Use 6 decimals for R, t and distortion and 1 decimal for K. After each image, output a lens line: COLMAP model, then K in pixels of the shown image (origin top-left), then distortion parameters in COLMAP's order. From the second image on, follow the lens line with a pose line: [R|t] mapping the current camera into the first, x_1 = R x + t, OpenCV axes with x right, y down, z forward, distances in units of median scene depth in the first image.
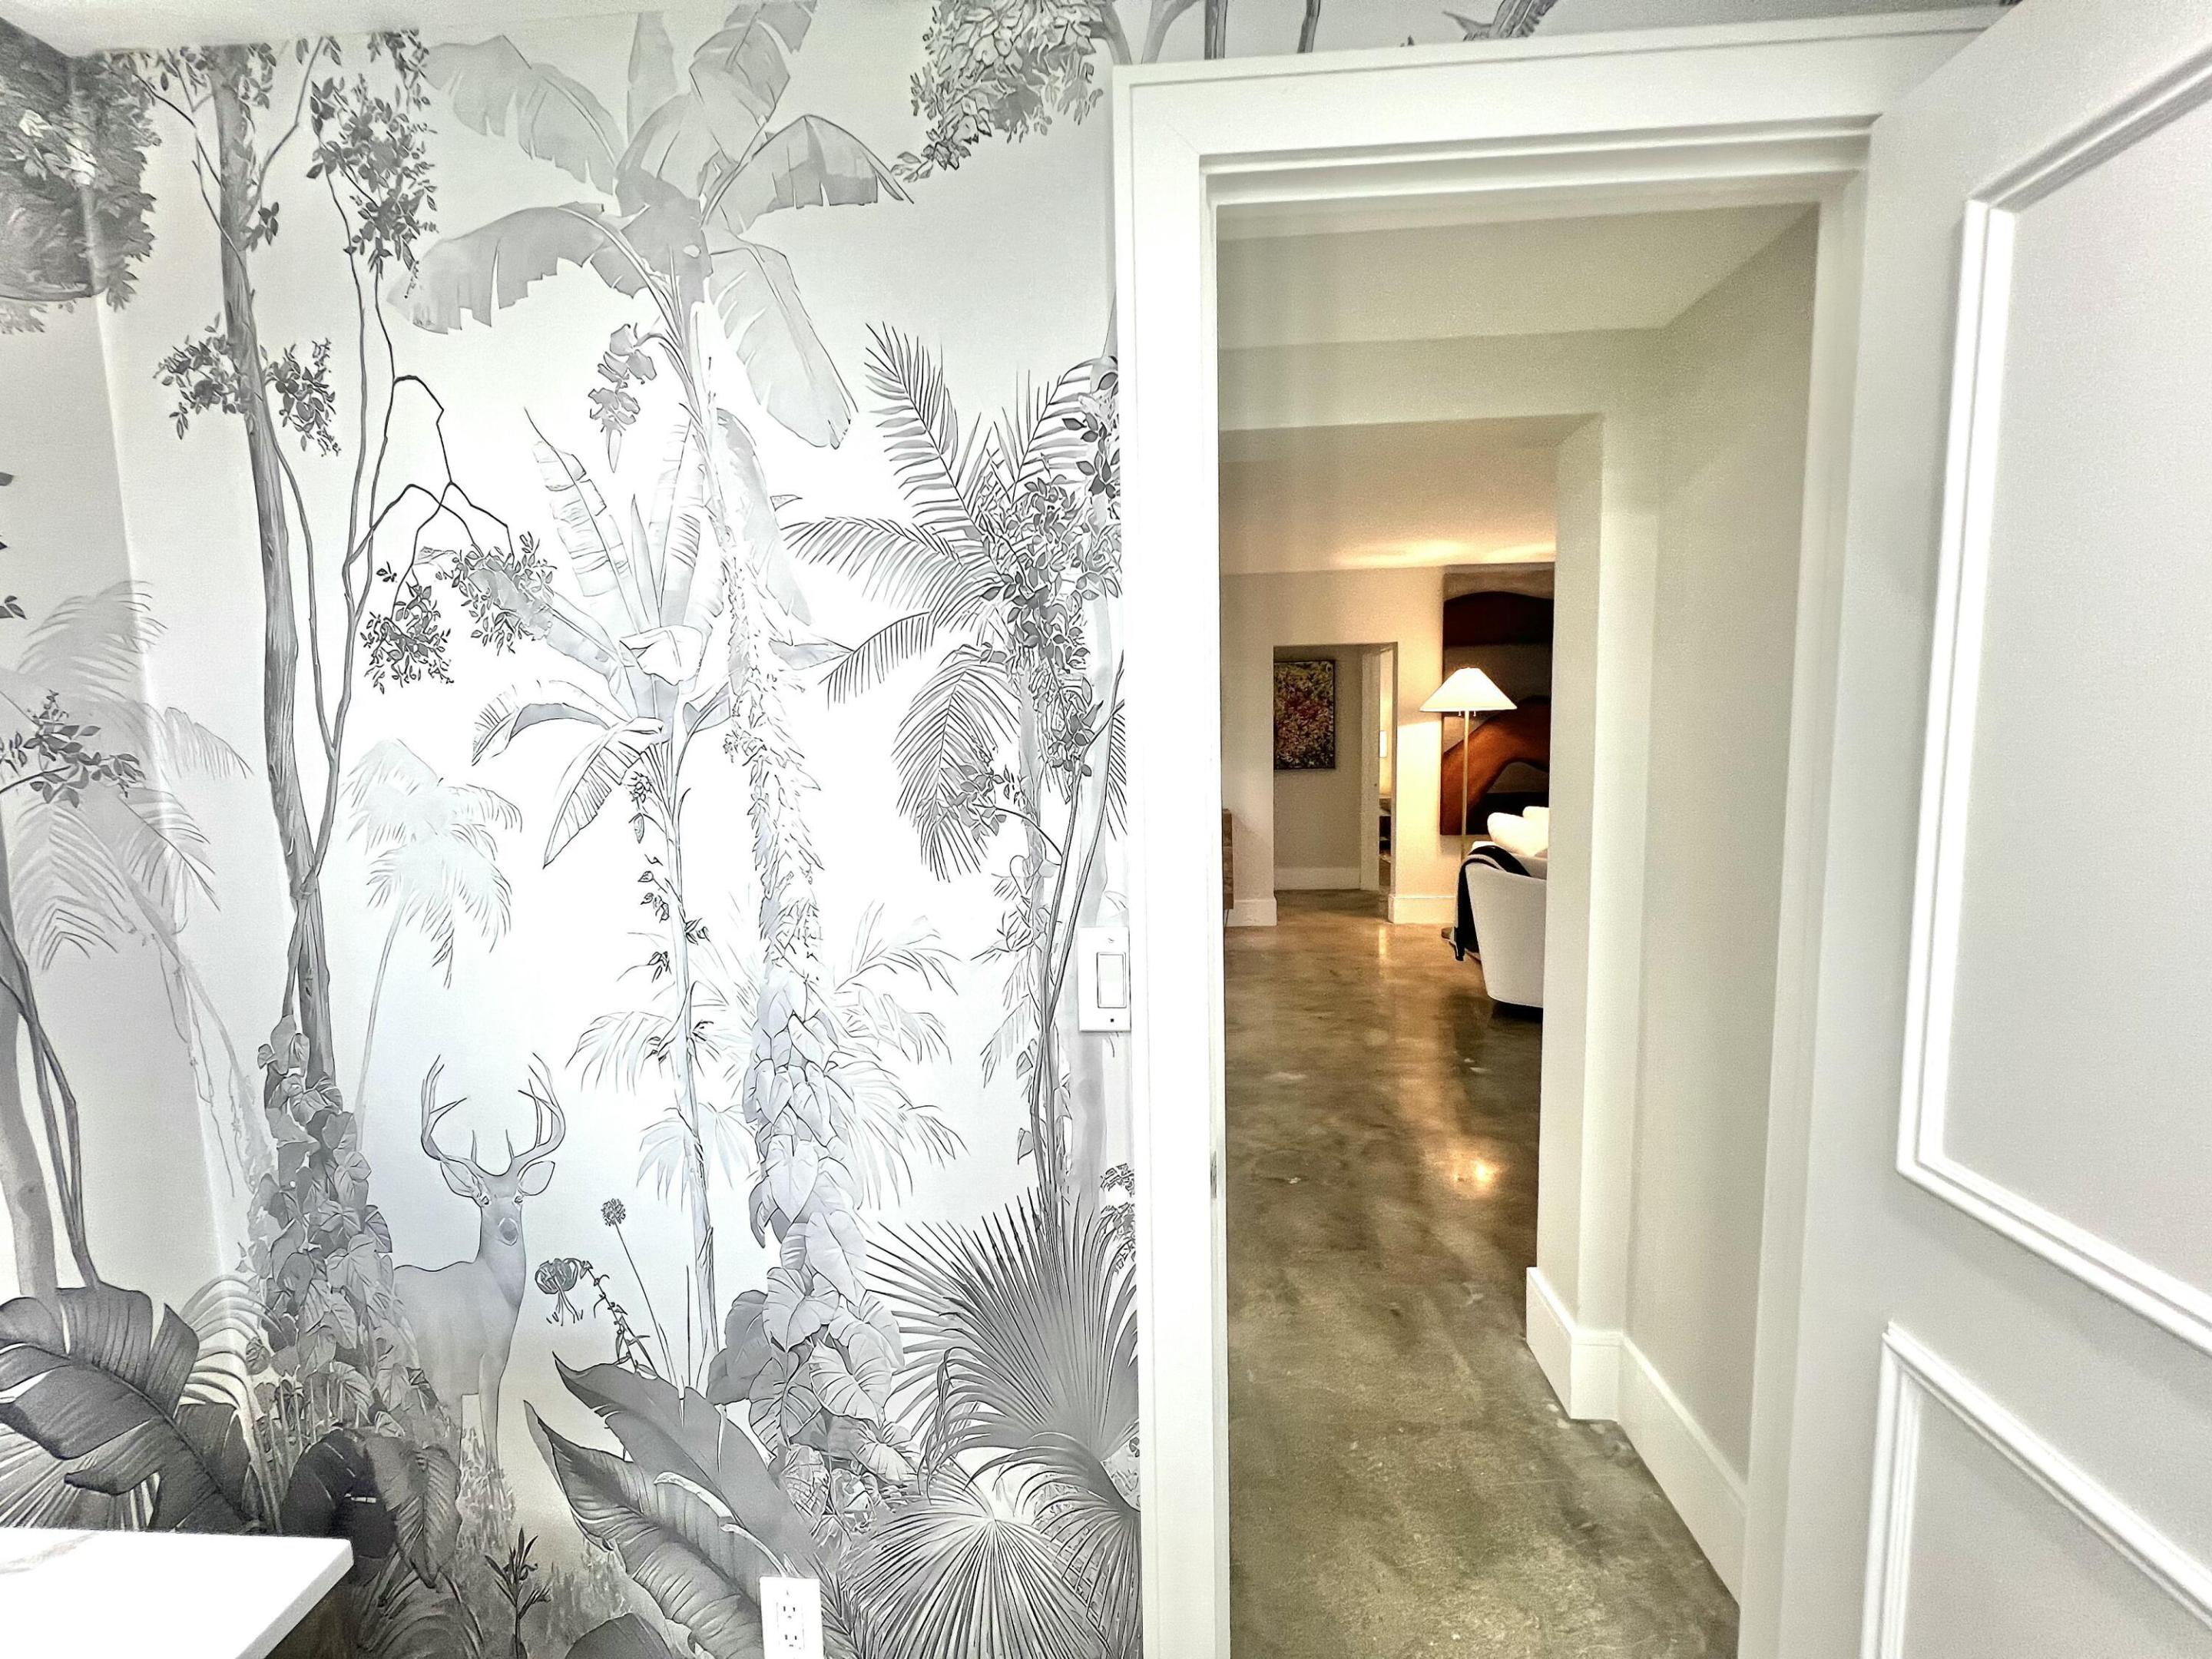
lens RADIAL K [[885.3, 0, 1100.6], [0, 885.3, 822.4], [0, 0, 1]] dist [0.000098, -0.000095]
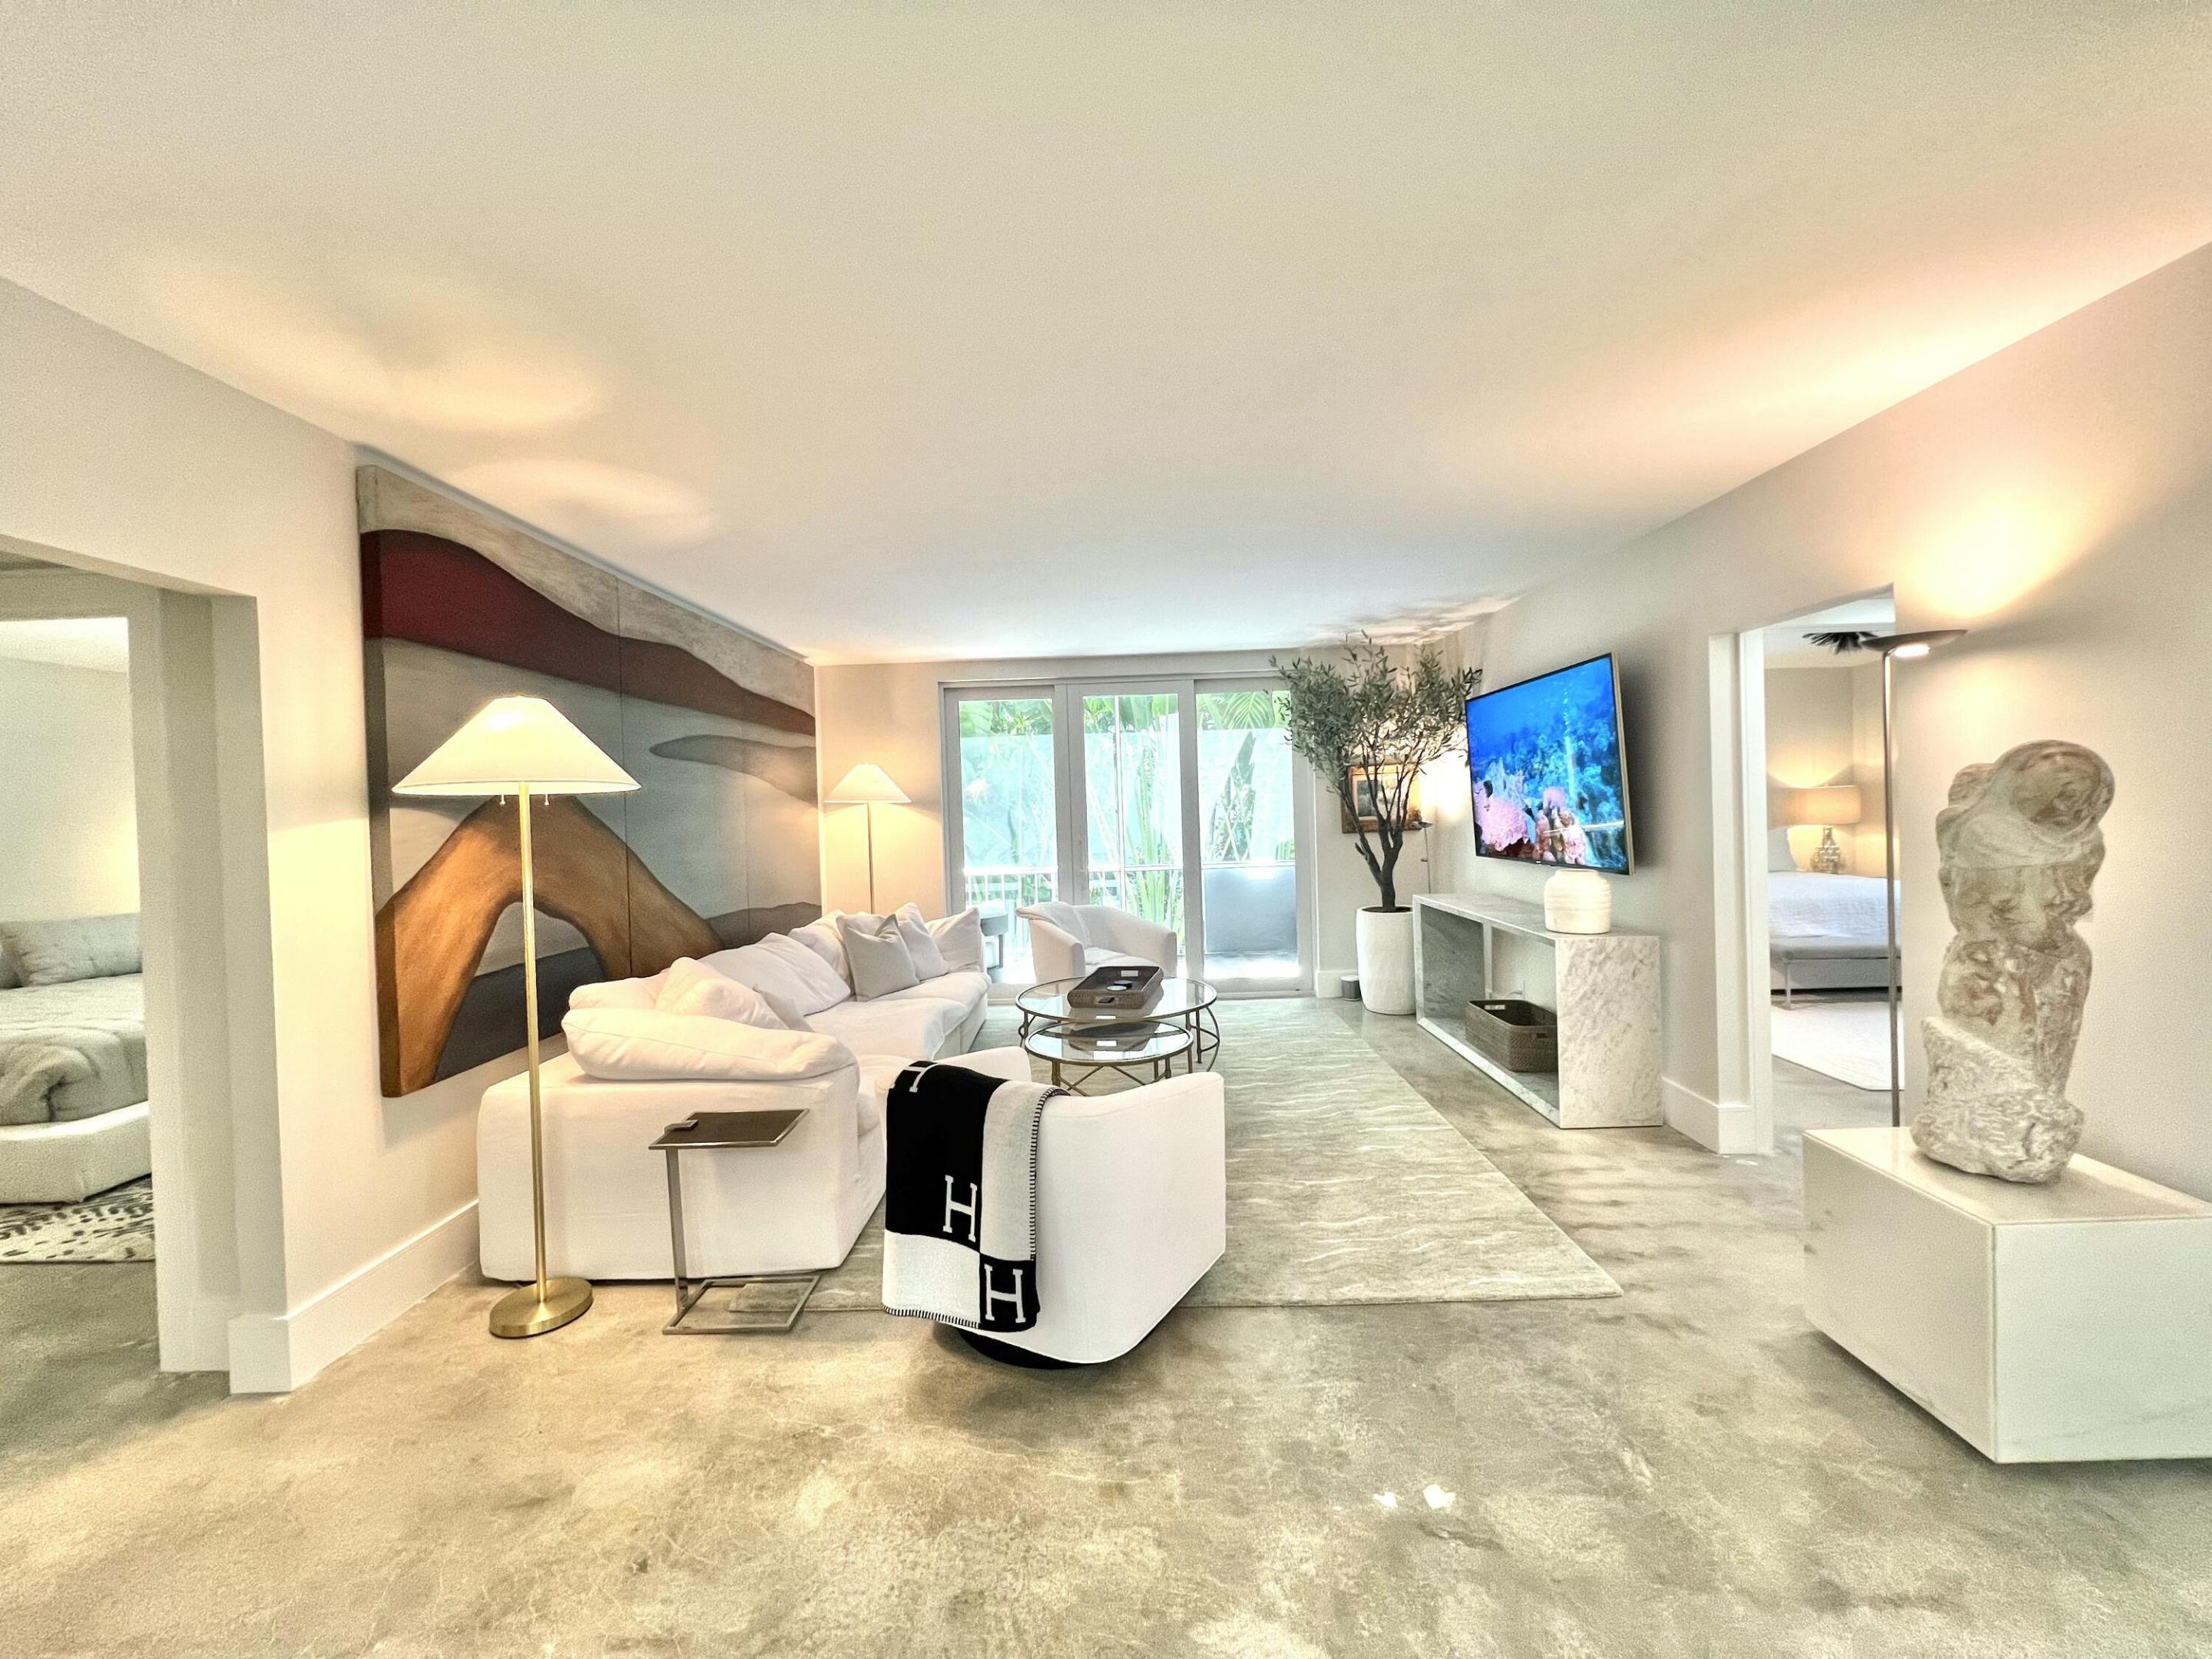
lens RADIAL K [[885.3, 0, 1100.6], [0, 885.3, 822.4], [0, 0, 1]] dist [0.000098, -0.000095]
pose [[-0.038381, 0.009904, 0.999214, -0.033398], [0.133667, 0.991015, -0.004688, -0.065132], [-0.990283, 0.133382, -0.039360, 0.672295]]
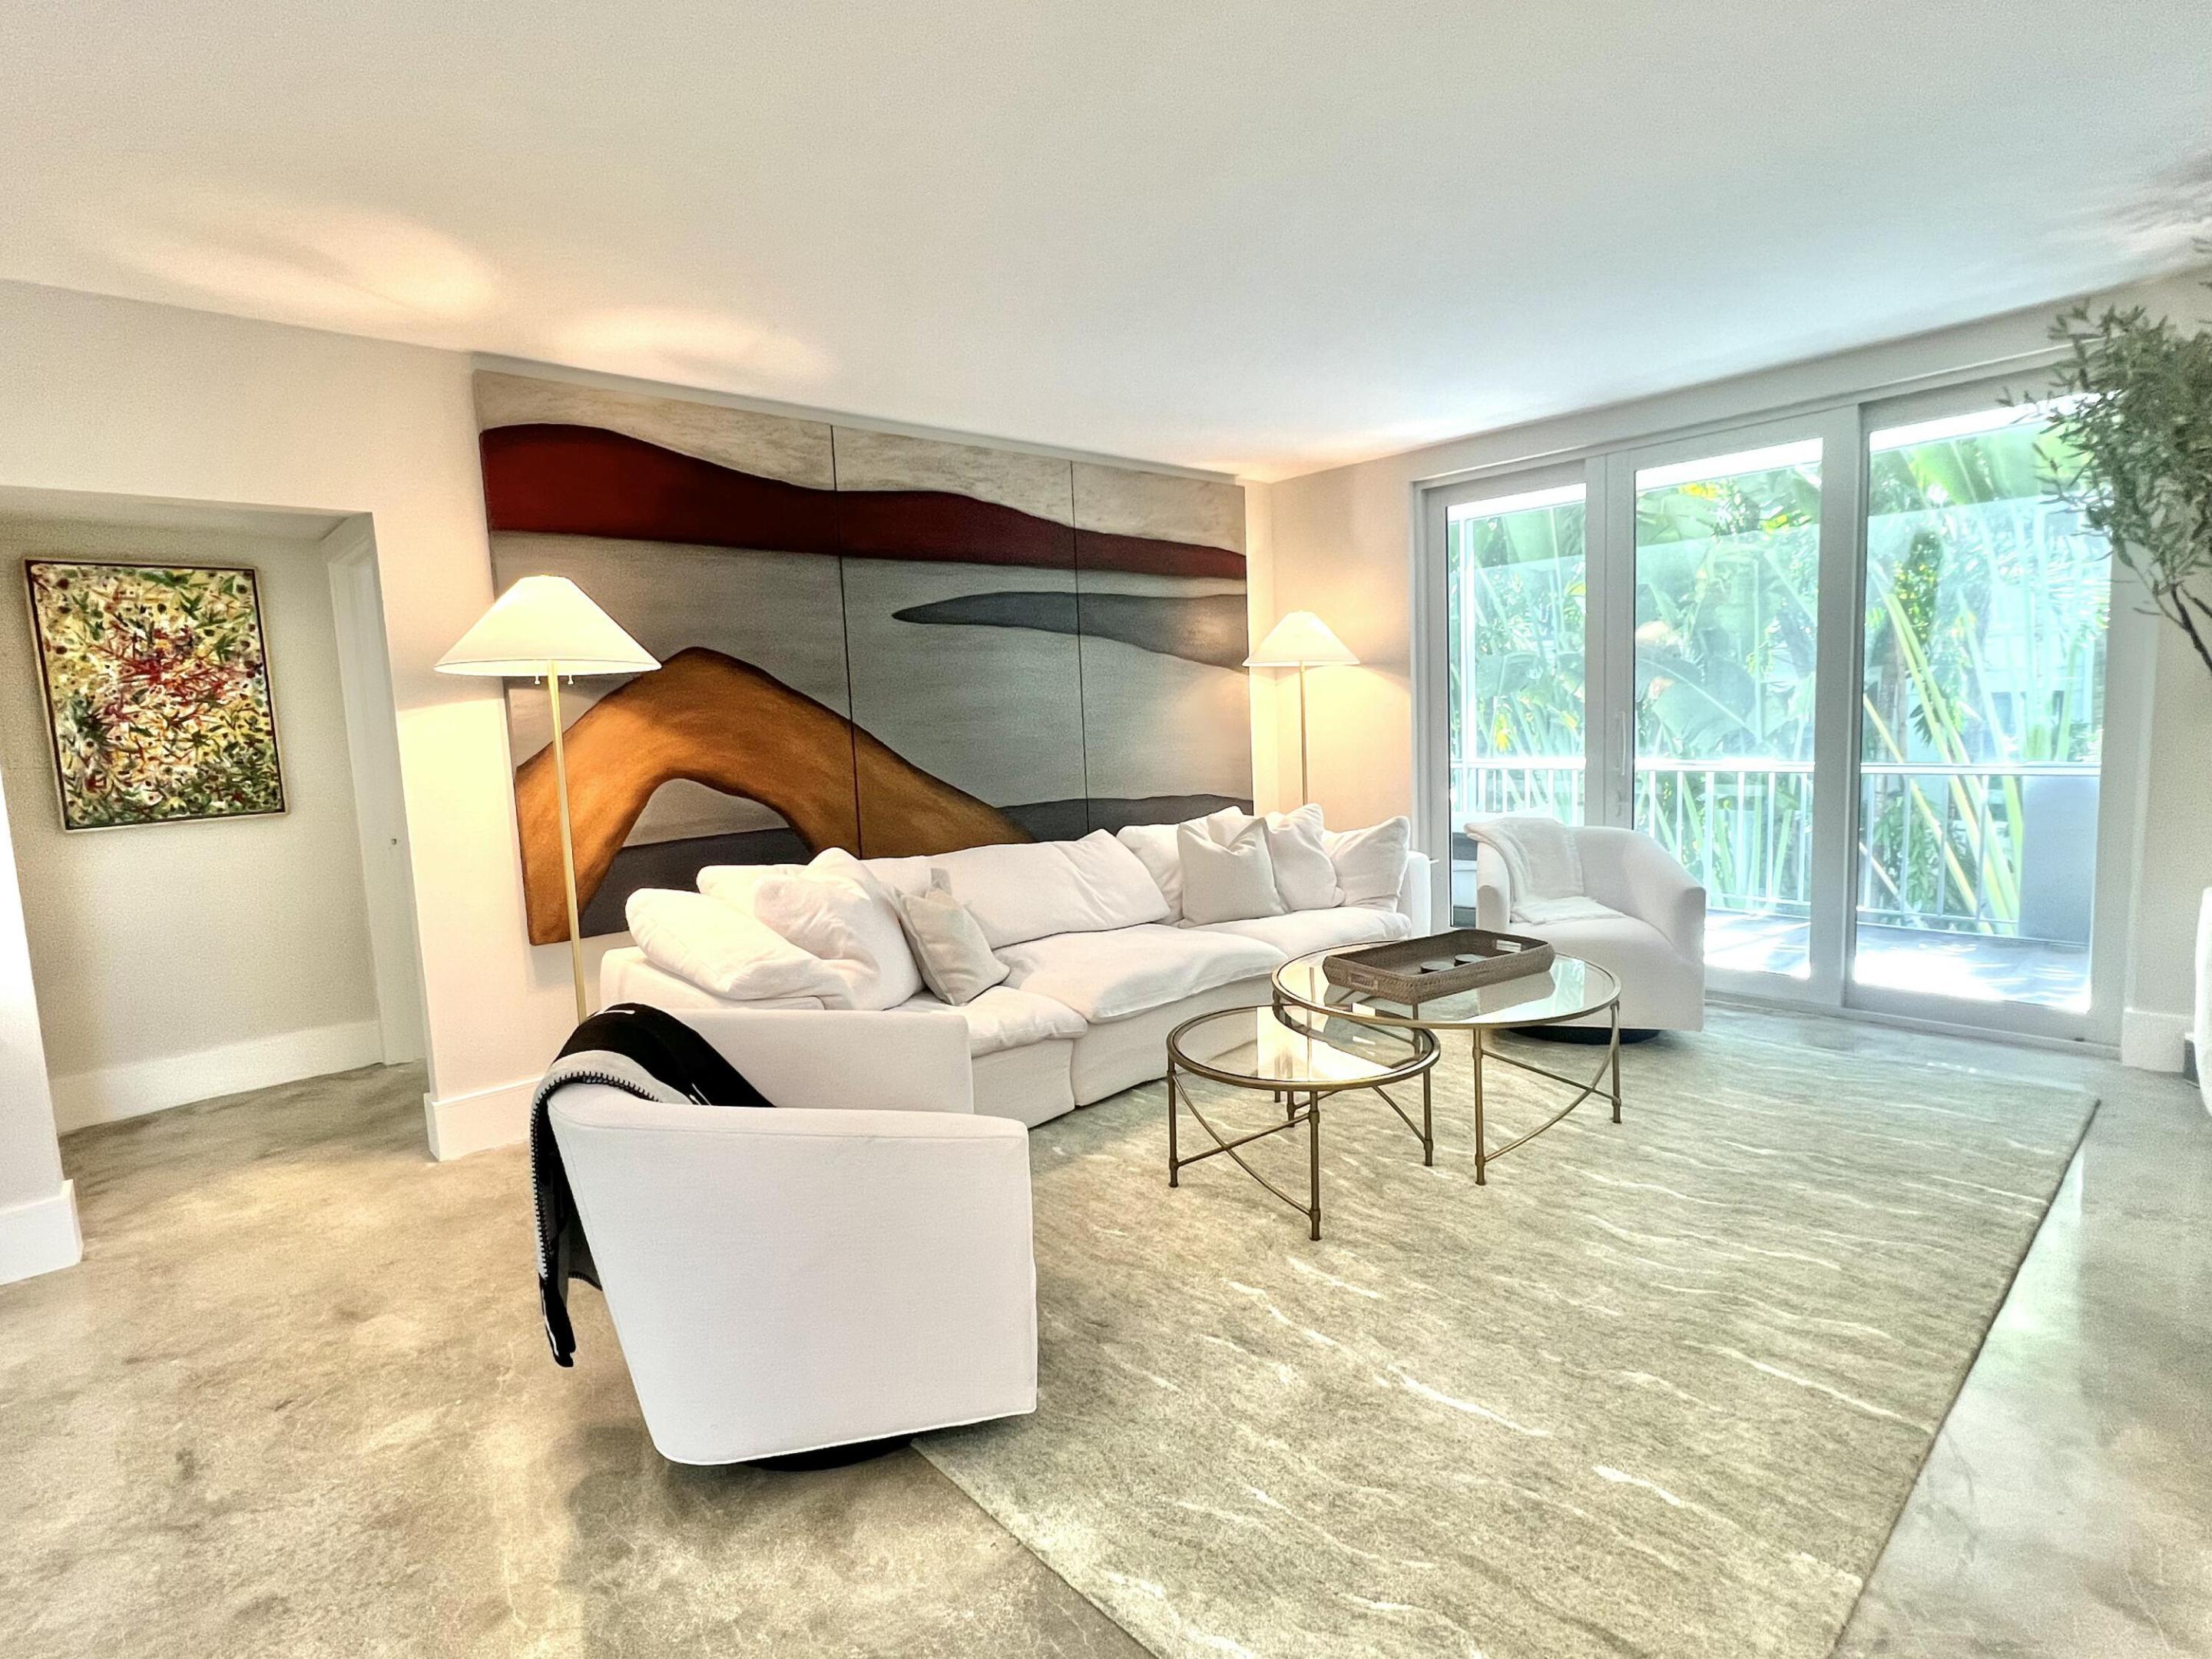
lens RADIAL K [[1099.5, 0, 1099.1], [0, 1099.5, 824.8], [0, 0, 1]] dist [0.000755, 0.000879]
pose [[0.697644, -0.083589, 0.711551, 0.186850], [0.099214, 0.994873, 0.019598, -0.030023], [-0.709541, 0.056923, 0.702361, 0.381999]]
